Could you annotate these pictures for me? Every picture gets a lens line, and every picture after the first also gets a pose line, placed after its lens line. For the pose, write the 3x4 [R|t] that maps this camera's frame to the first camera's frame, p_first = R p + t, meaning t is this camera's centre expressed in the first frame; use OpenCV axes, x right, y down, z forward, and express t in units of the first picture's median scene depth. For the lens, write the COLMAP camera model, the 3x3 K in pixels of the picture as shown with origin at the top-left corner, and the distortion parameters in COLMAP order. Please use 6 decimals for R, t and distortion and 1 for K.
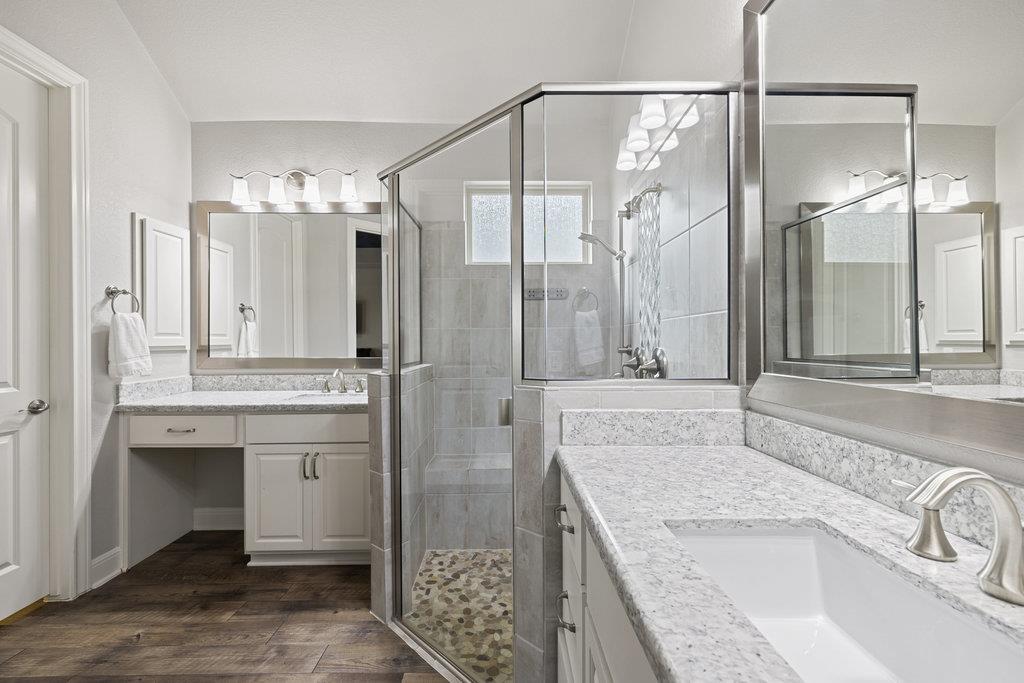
lens RADIAL K [[433.3, 0, 514.0], [0, 433.3, 339.9], [0, 0, 1]] dist [-0.003491, -0.000613]
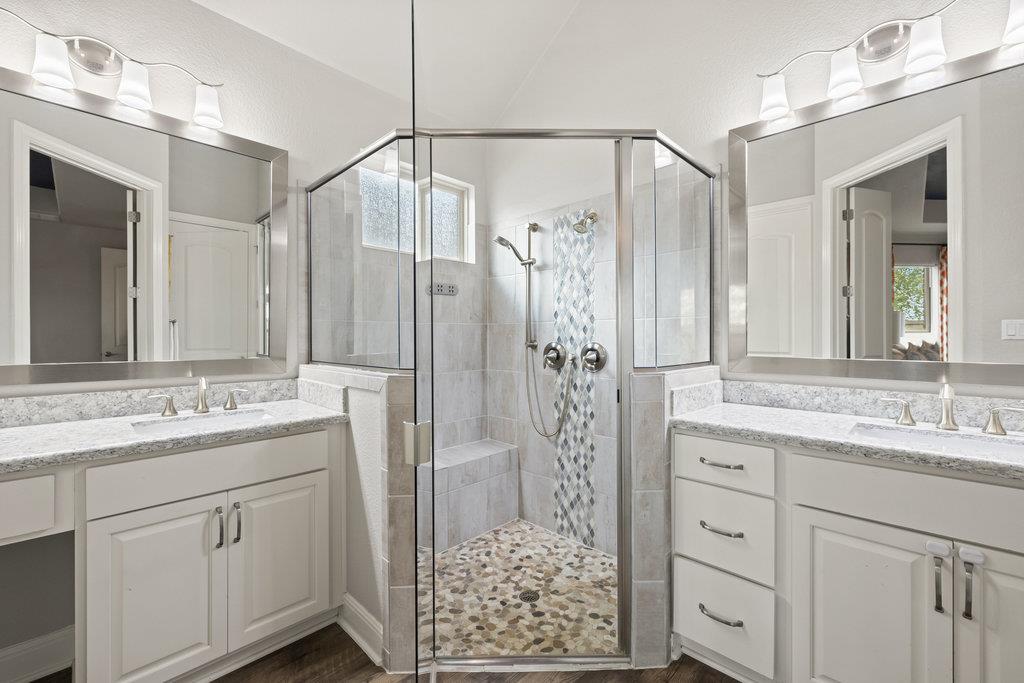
lens RADIAL K [[433.3, 0, 515.3], [0, 433.3, 338.7], [0, 0, 1]] dist [-0.003491, -0.000613]
pose [[0.703098, 0.001227, 0.711092, -0.690766], [-0.005456, 0.999978, 0.003669, 0.004529], [-0.711072, -0.006459, 0.703089, 0.255287]]
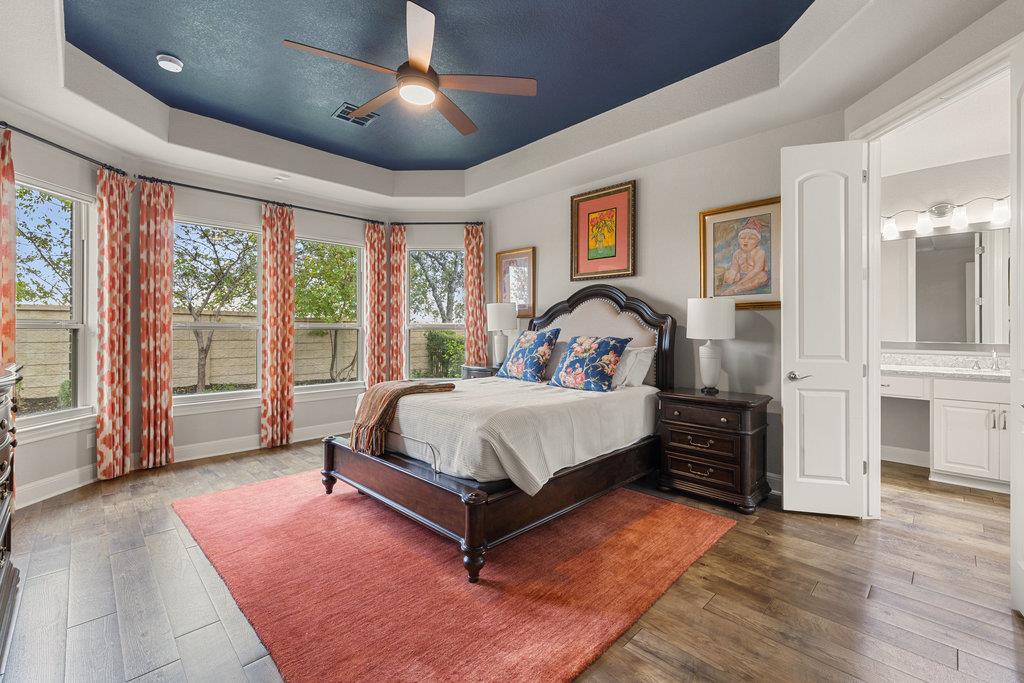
lens RADIAL K [[433.3, 0, 508.7], [0, 433.3, 332.1], [0, 0, 1]] dist [-0.003491, -0.000613]
pose [[0.690494, 0.006791, -0.723306, -0.612969], [-0.001868, 0.999969, 0.007606, 0.001443], [0.723335, -0.003901, 0.690486, -1.225347]]
